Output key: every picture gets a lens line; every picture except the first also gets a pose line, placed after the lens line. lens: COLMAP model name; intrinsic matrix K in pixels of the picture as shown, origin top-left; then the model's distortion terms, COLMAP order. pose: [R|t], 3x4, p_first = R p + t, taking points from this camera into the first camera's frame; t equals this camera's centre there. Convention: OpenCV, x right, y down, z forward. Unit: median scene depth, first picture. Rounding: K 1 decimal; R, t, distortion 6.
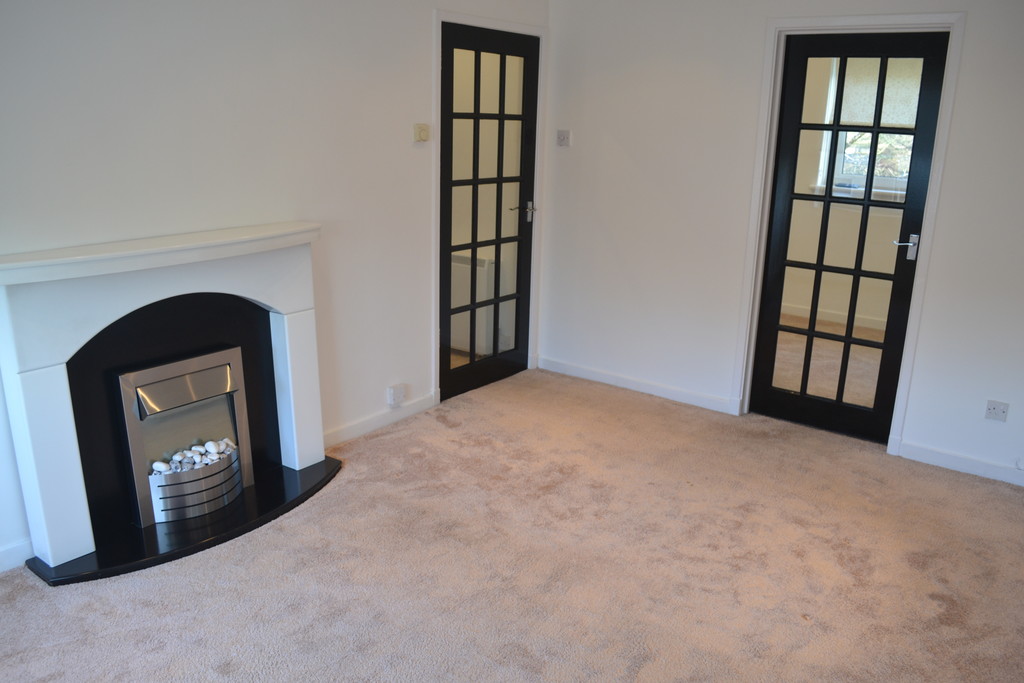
lens RADIAL K [[813.8, 0, 510.0], [0, 813.8, 343.0], [0, 0, 1]] dist [-0.072036, -0.001063]
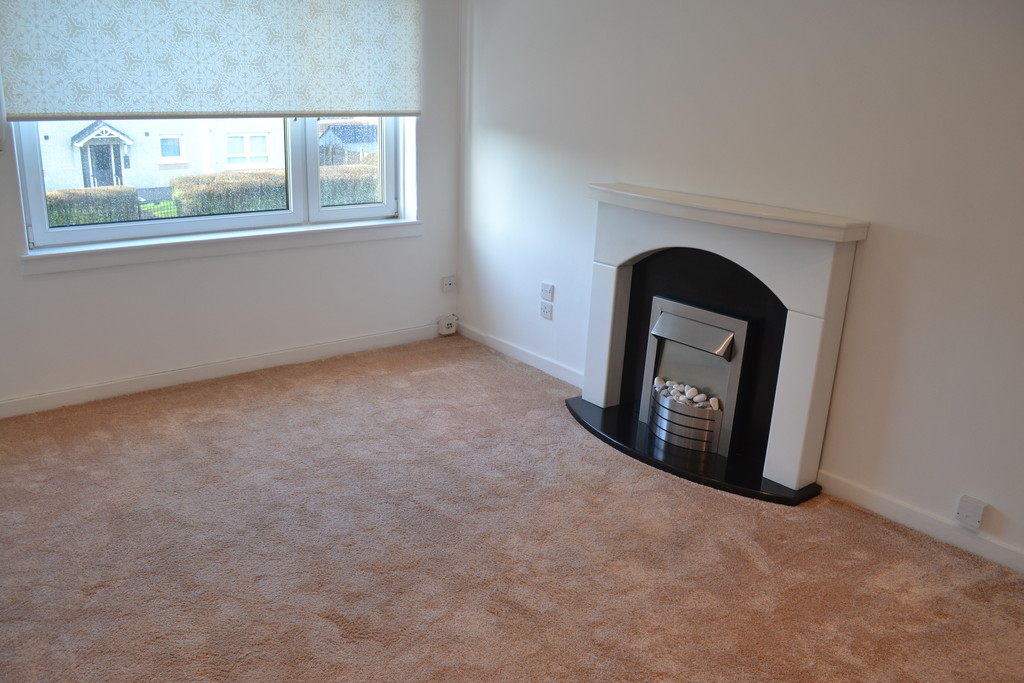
lens RADIAL K [[813.8, 0, 509.7], [0, 813.8, 342.2], [0, 0, 1]] dist [-0.072036, -0.001063]
pose [[-0.223931, 0.266206, -0.937544, 1.549512], [-0.300895, 0.896095, 0.326306, -0.481993], [0.926994, 0.355172, -0.120564, 1.937446]]
